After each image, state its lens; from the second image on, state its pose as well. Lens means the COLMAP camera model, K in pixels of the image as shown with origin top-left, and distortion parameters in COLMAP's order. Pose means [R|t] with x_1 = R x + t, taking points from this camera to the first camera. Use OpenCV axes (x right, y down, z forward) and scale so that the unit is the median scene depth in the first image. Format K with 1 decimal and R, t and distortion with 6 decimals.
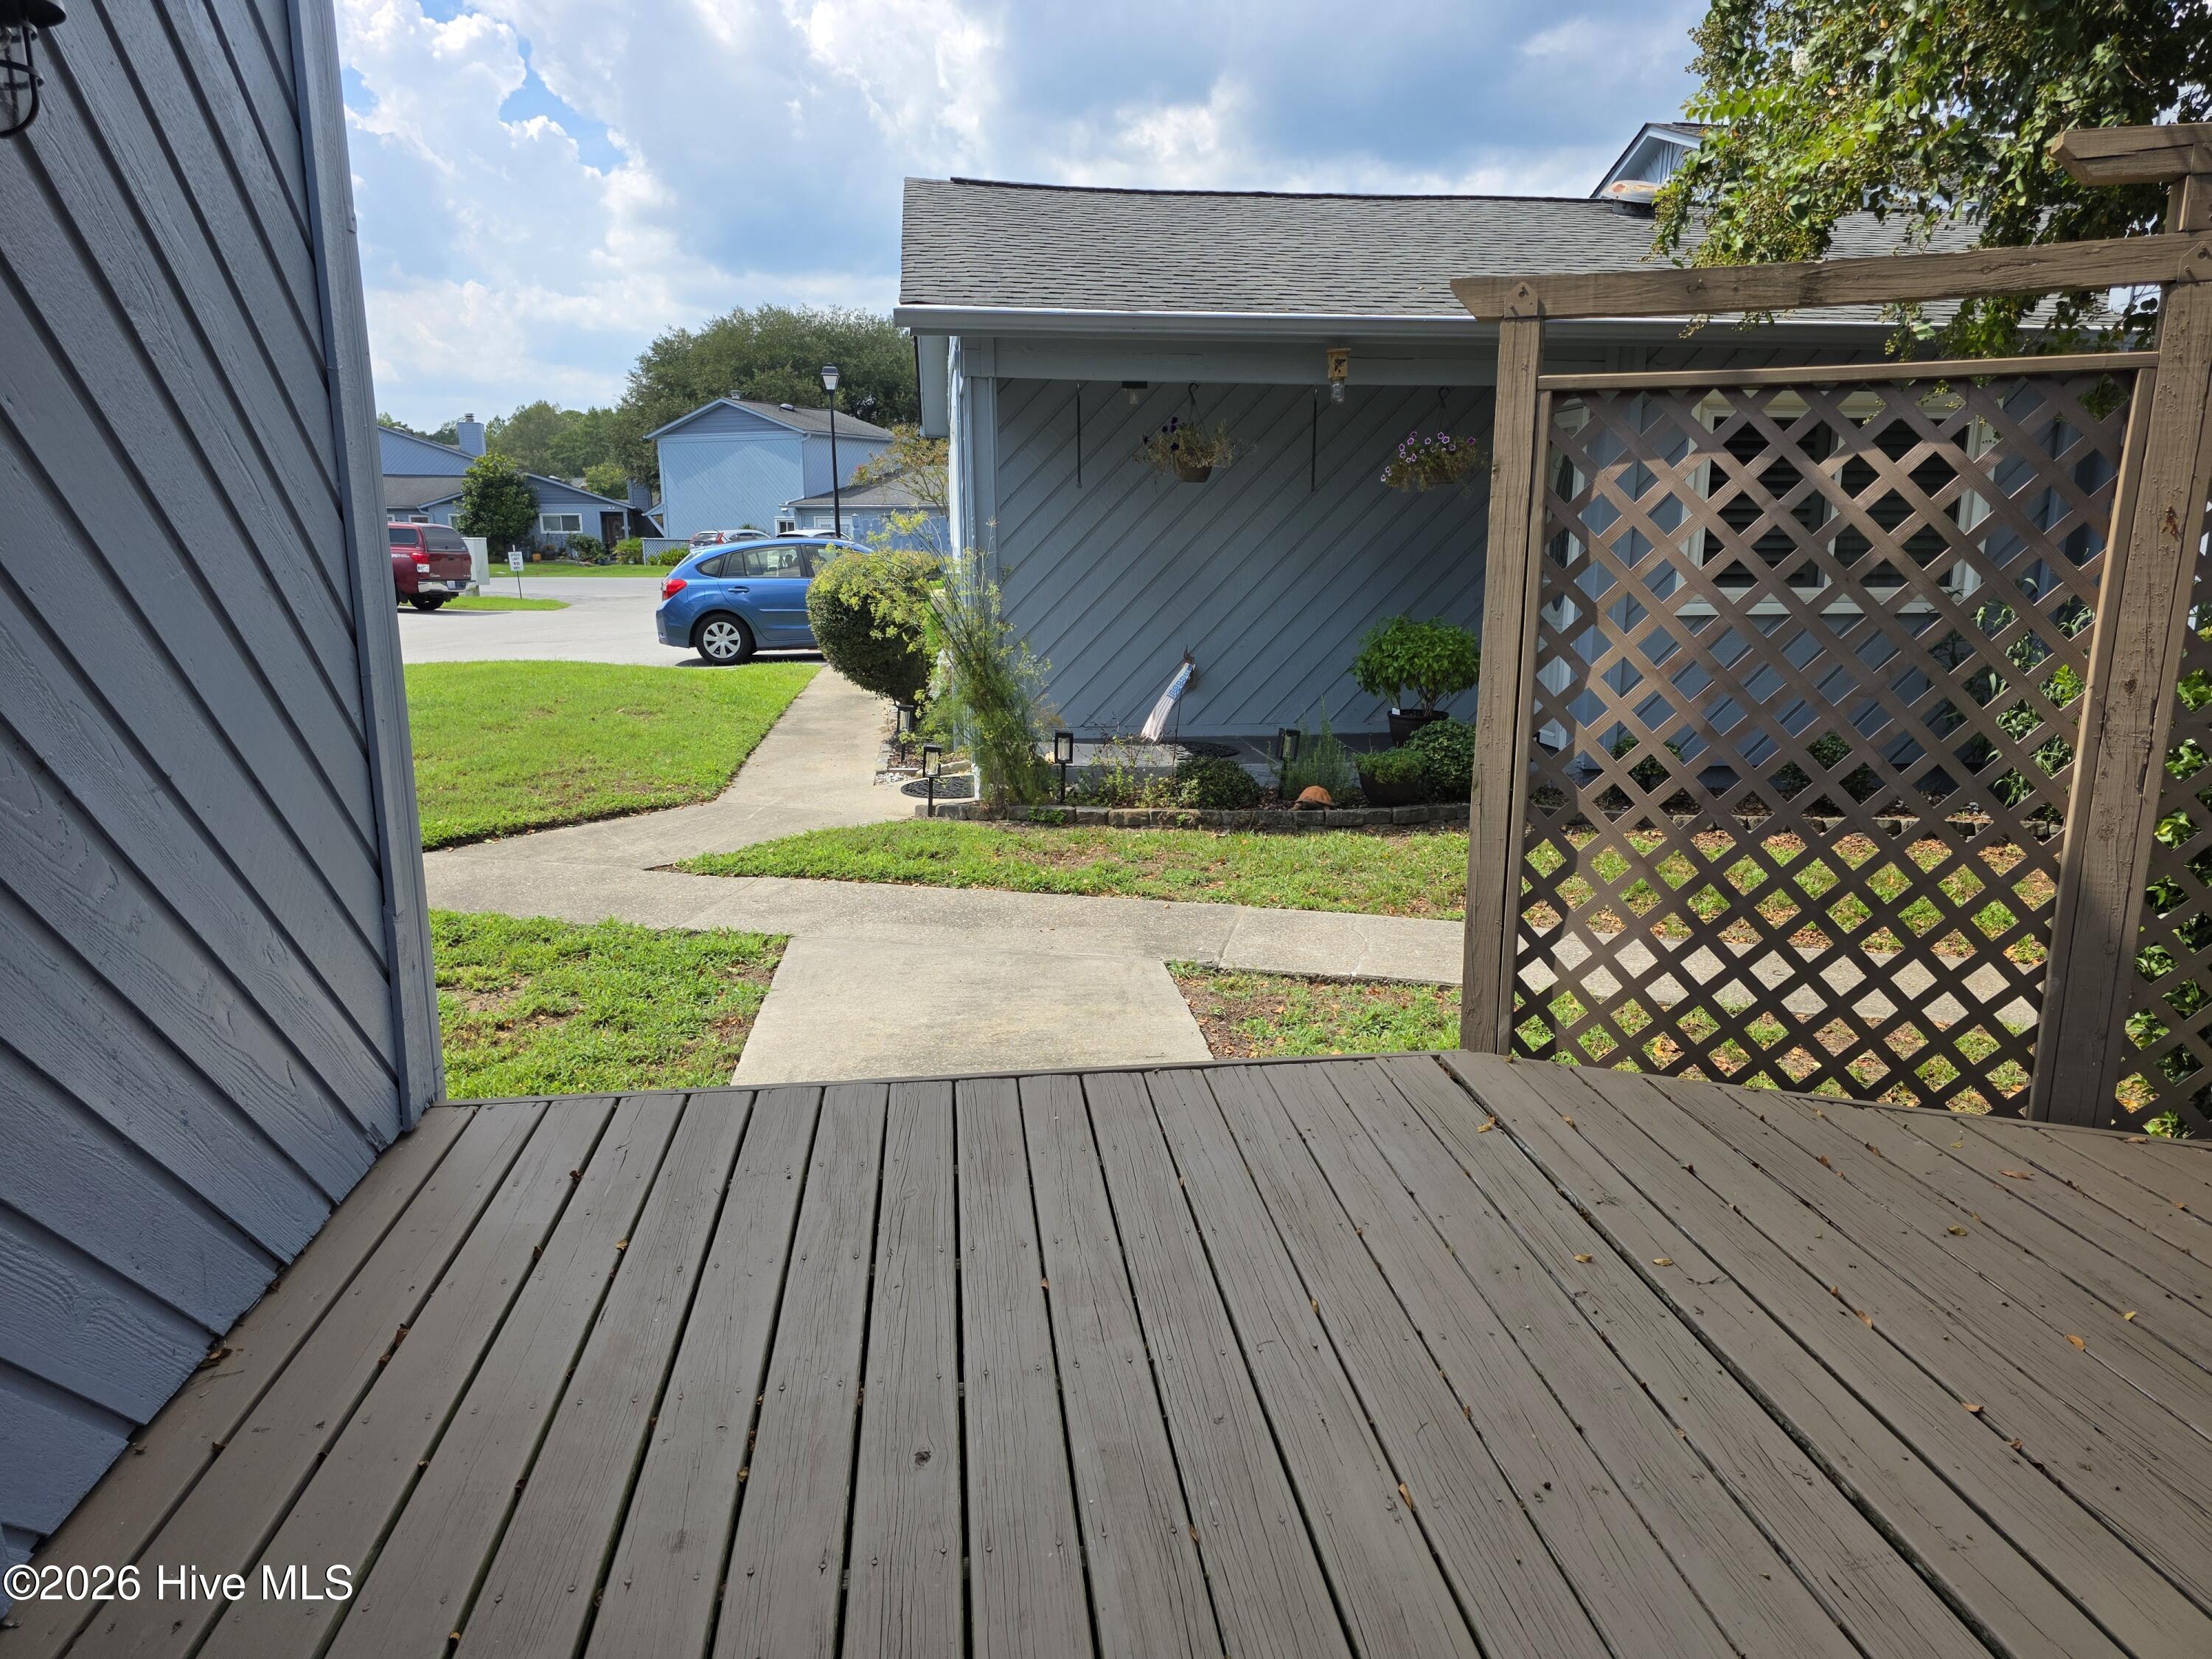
lens RADIAL K [[1468.3, 0, 1108.0], [0, 1468.3, 855.1], [0, 0, 1]] dist [-0.000926, 0.000059]
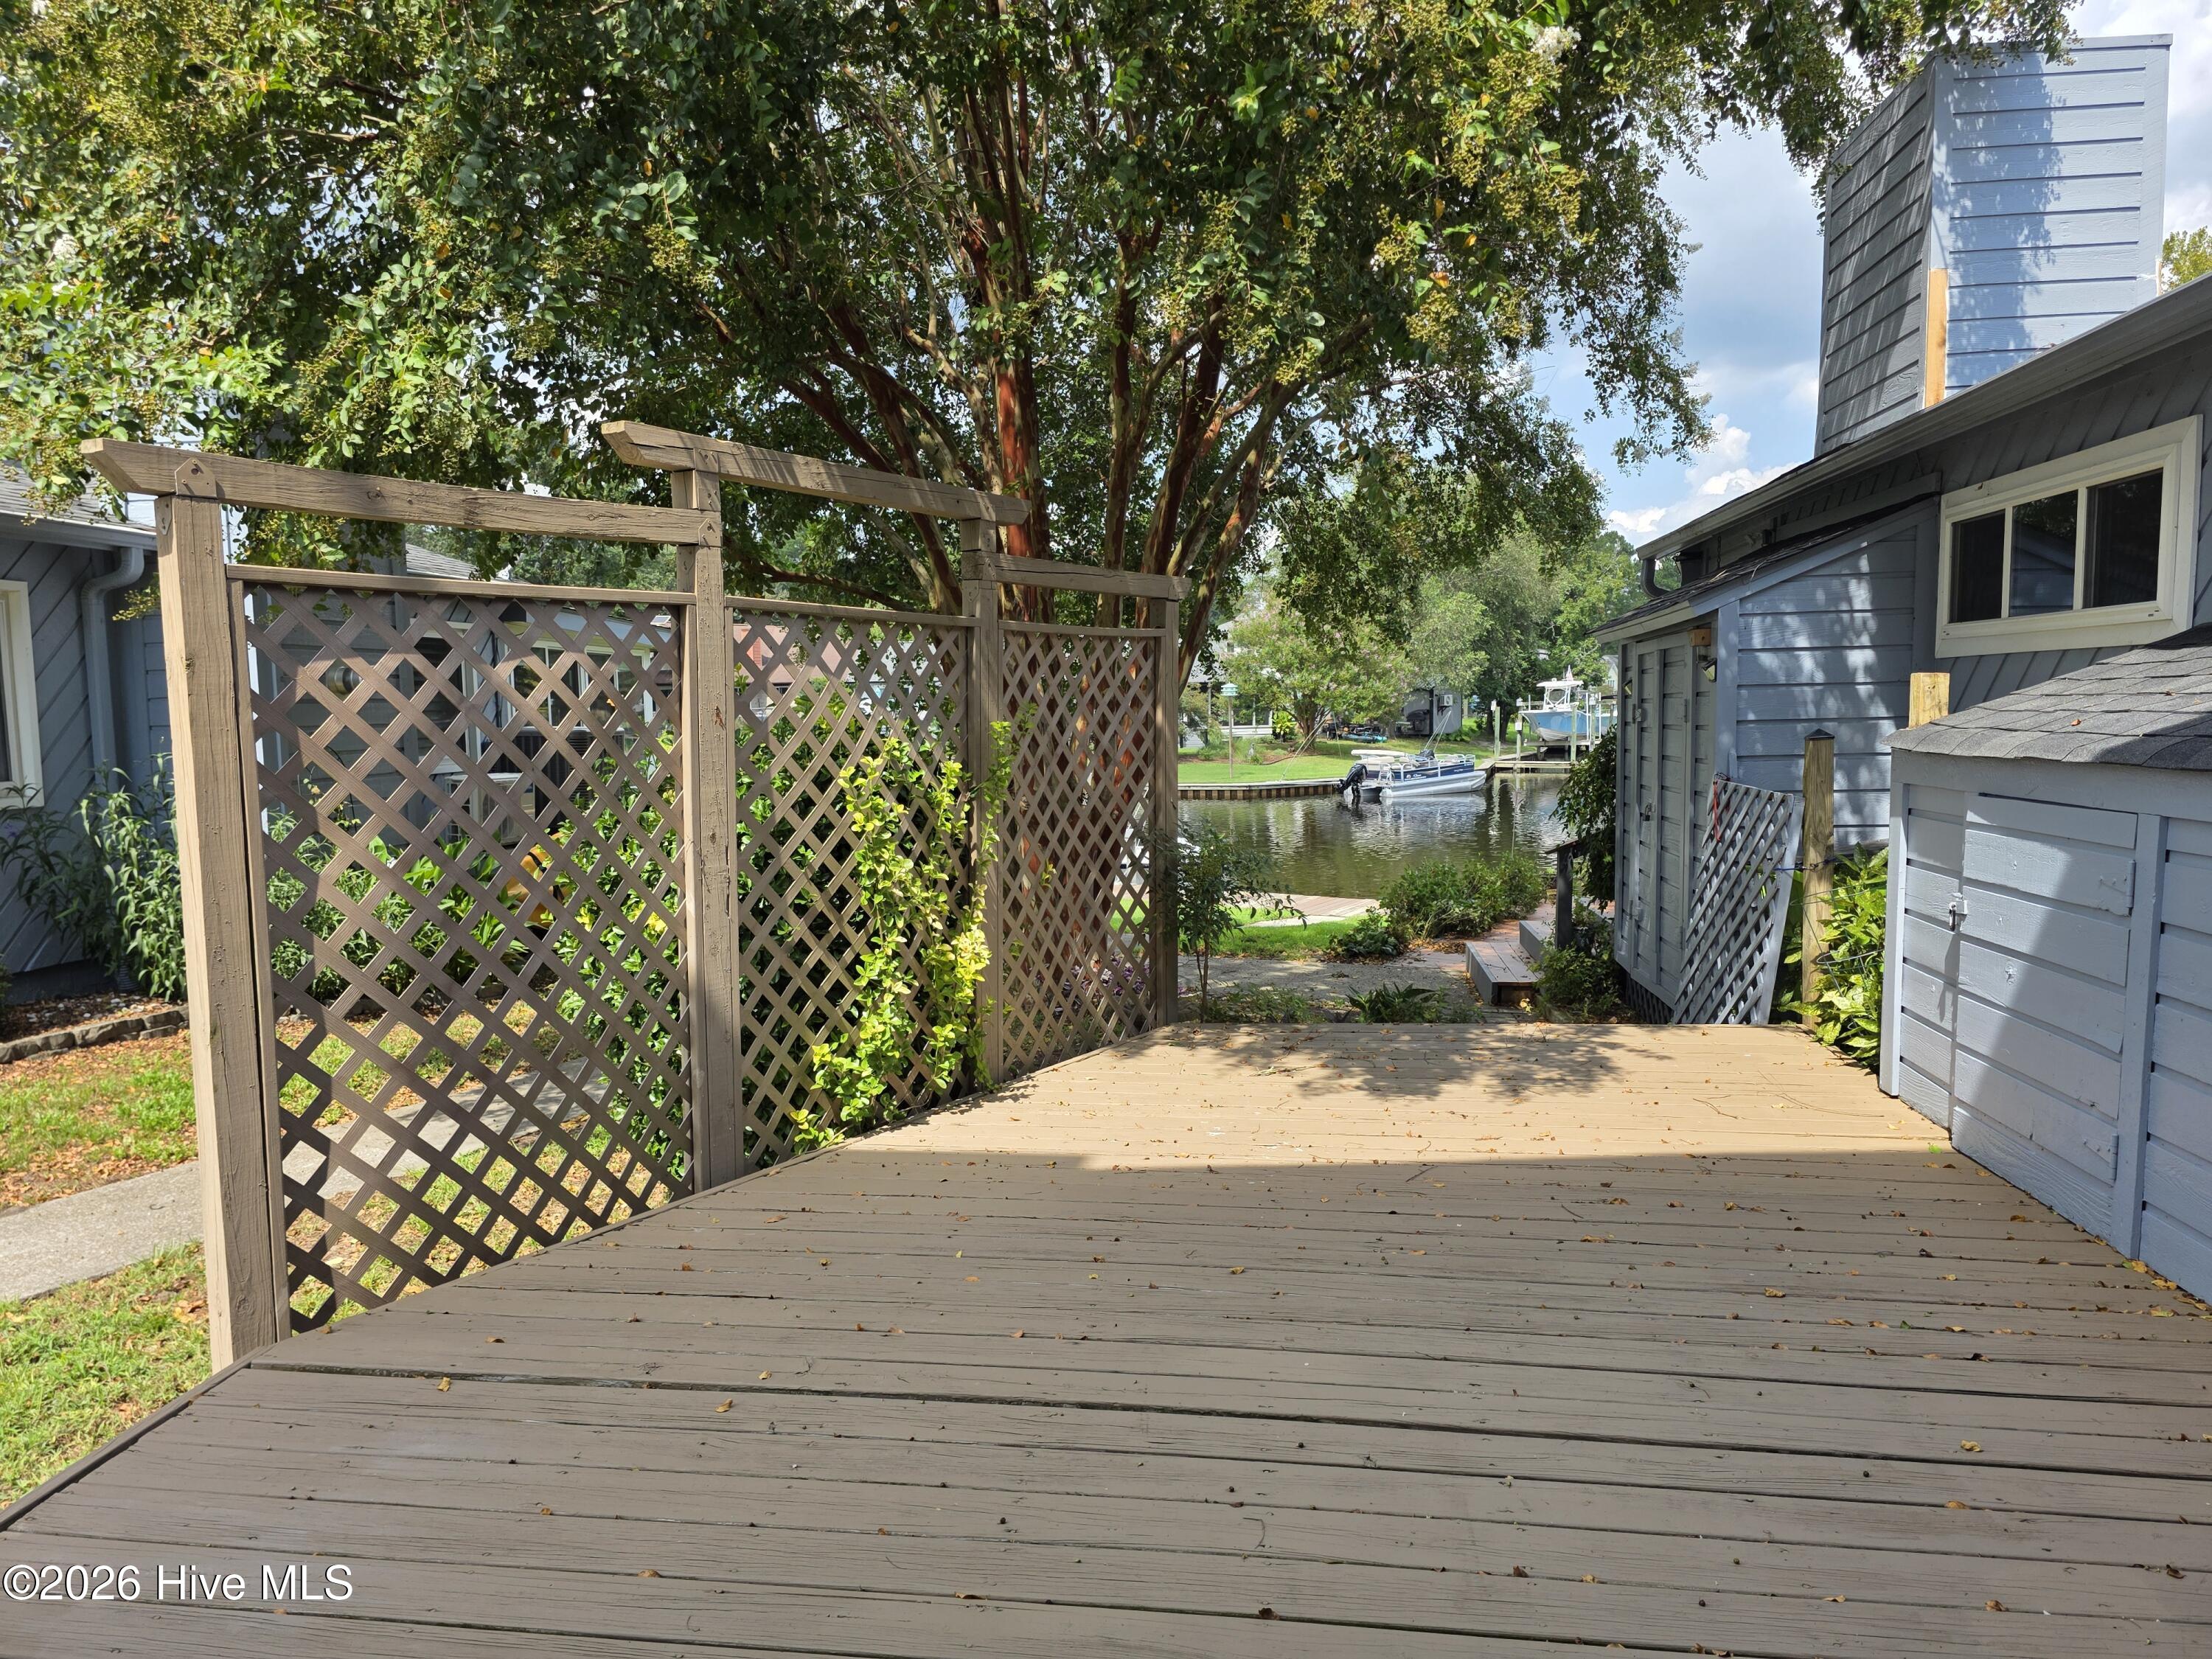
lens RADIAL K [[1483.2, 0, 1102.9], [0, 1483.2, 814.9], [0, 0, 1]] dist [0.083221, -0.070101]
pose [[0.238071, -0.074845, 0.968360, -0.480693], [0.220423, 0.975174, 0.021181, -0.078719], [-0.945905, 0.208406, 0.248658, 0.296467]]
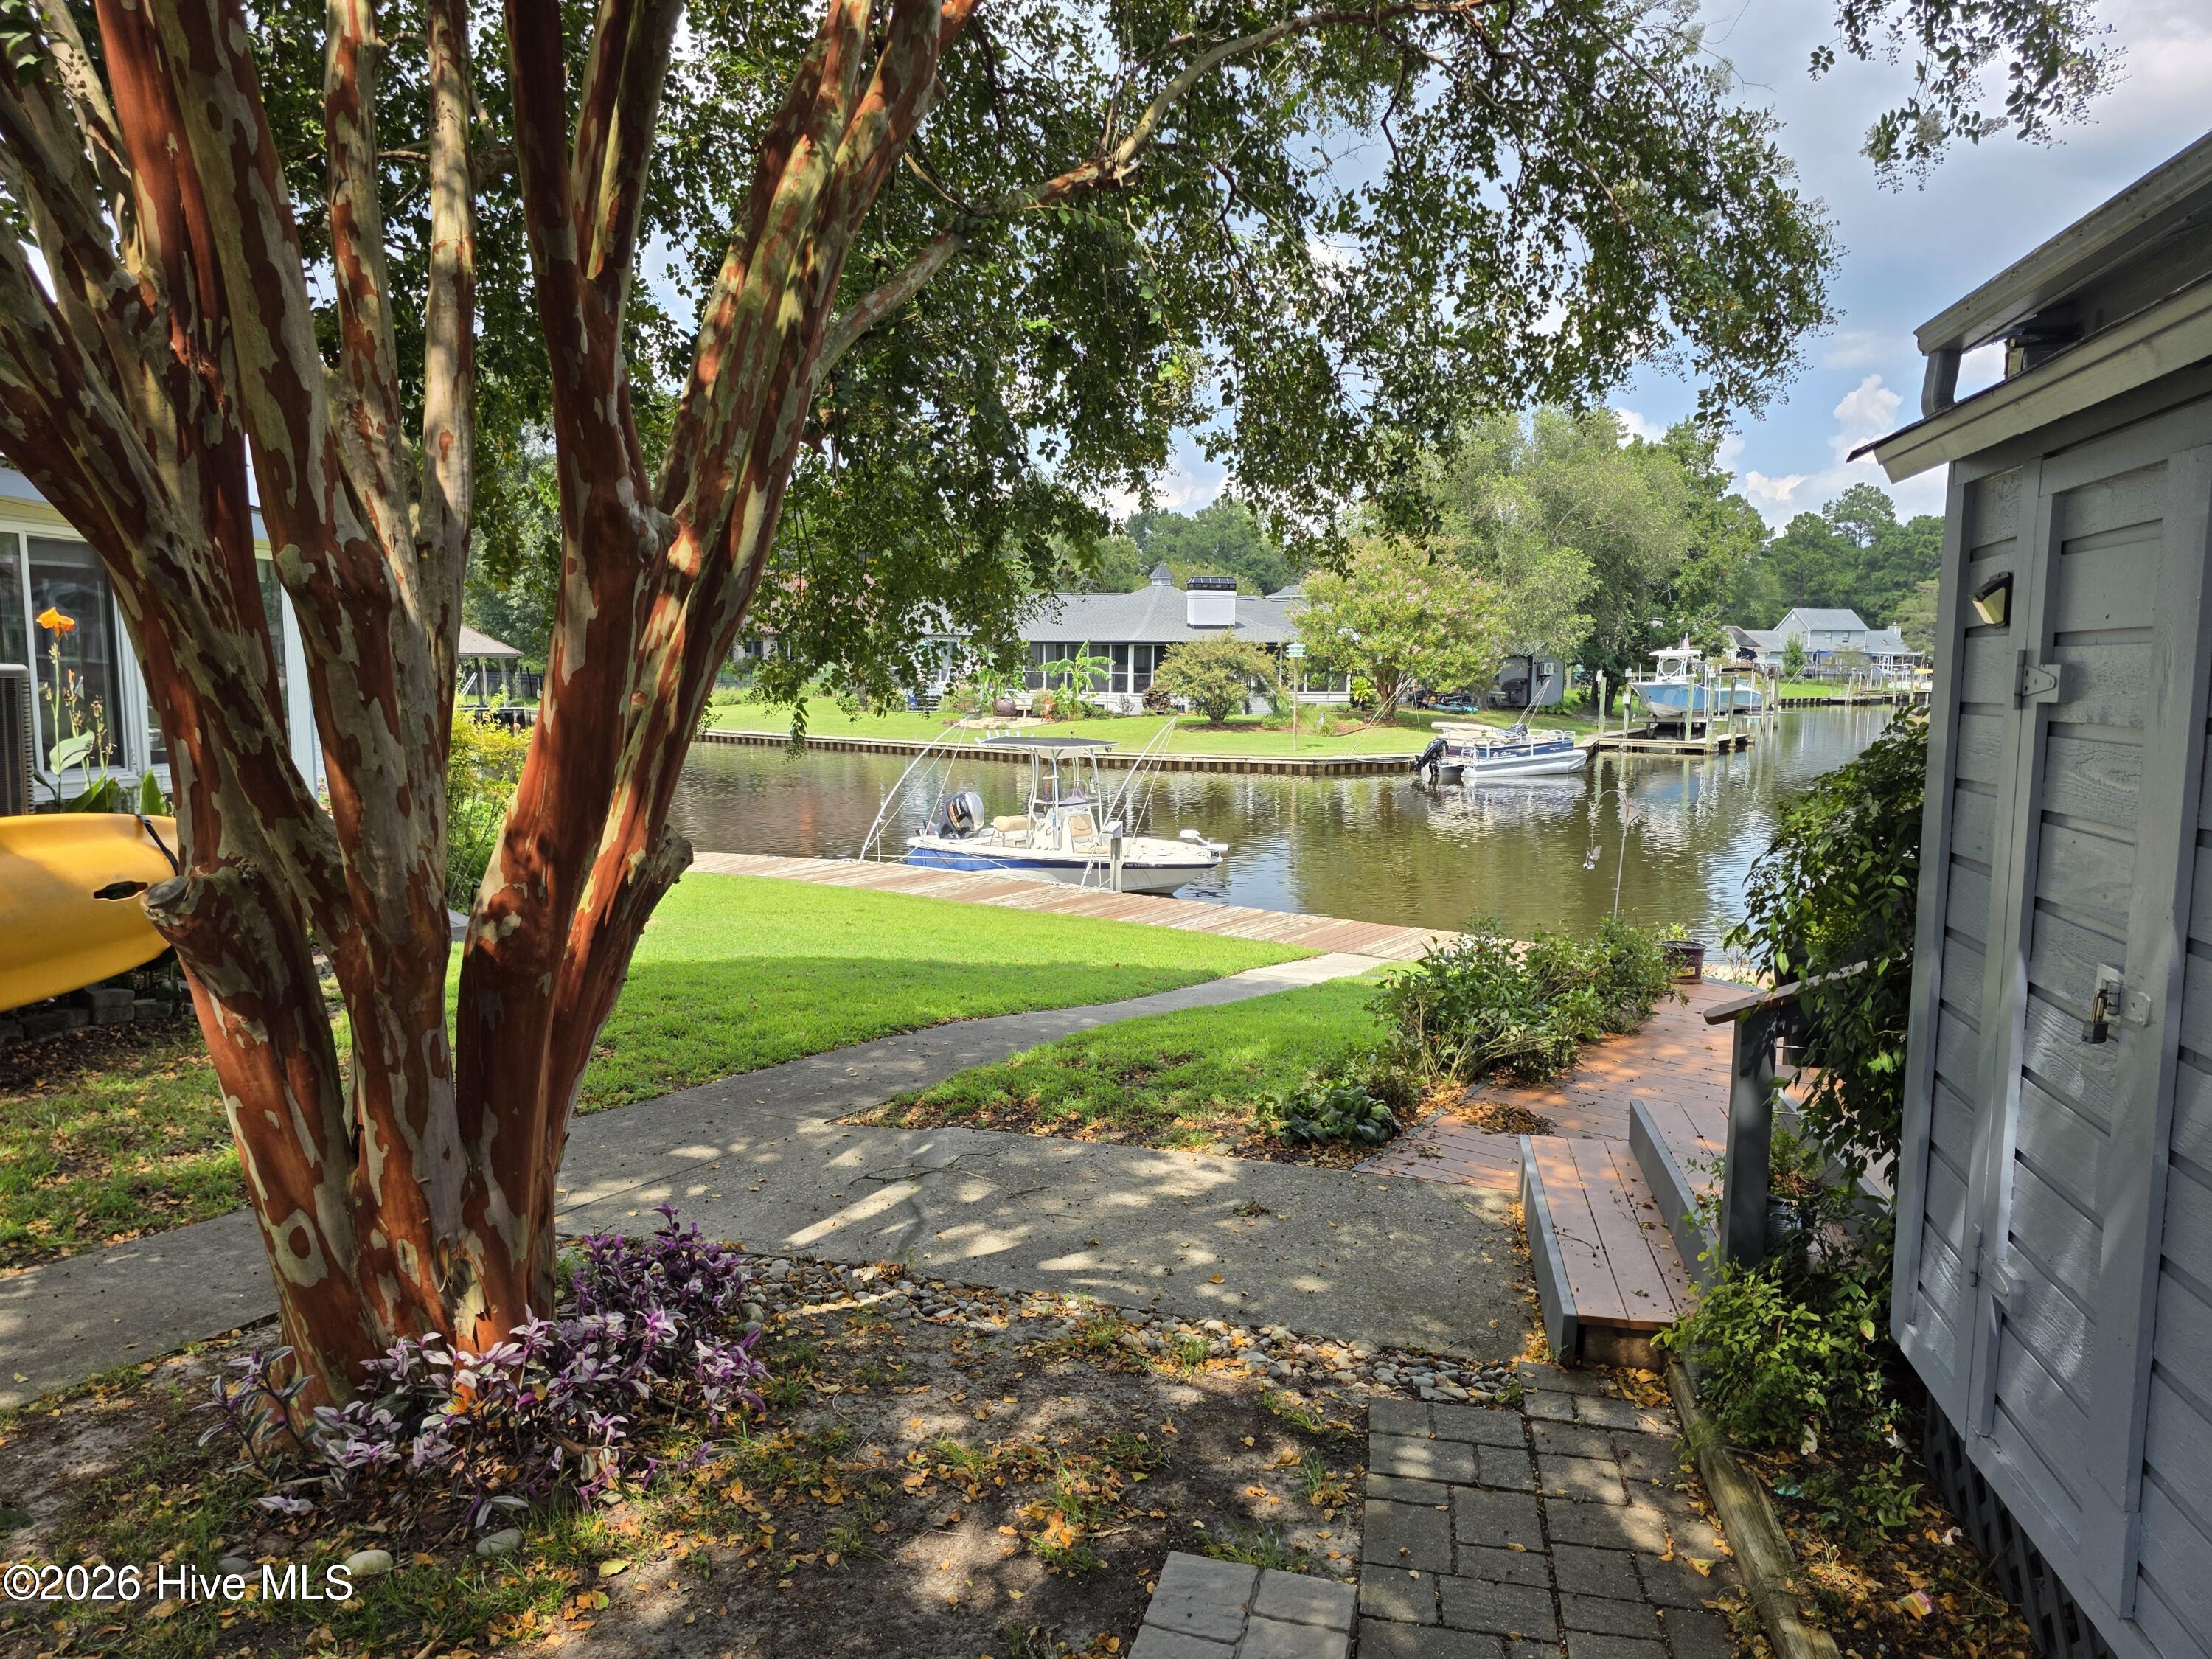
lens RADIAL K [[1500.9, 0, 1106.3], [0, 1500.9, 836.1], [0, 0, 1]] dist [0.088182, -0.088909]
pose [[0.293845, -0.104059, 0.950172, 1.287922], [0.194443, 0.979779, 0.047169, -0.046934], [-0.935867, 0.170894, 0.308137, 0.270948]]
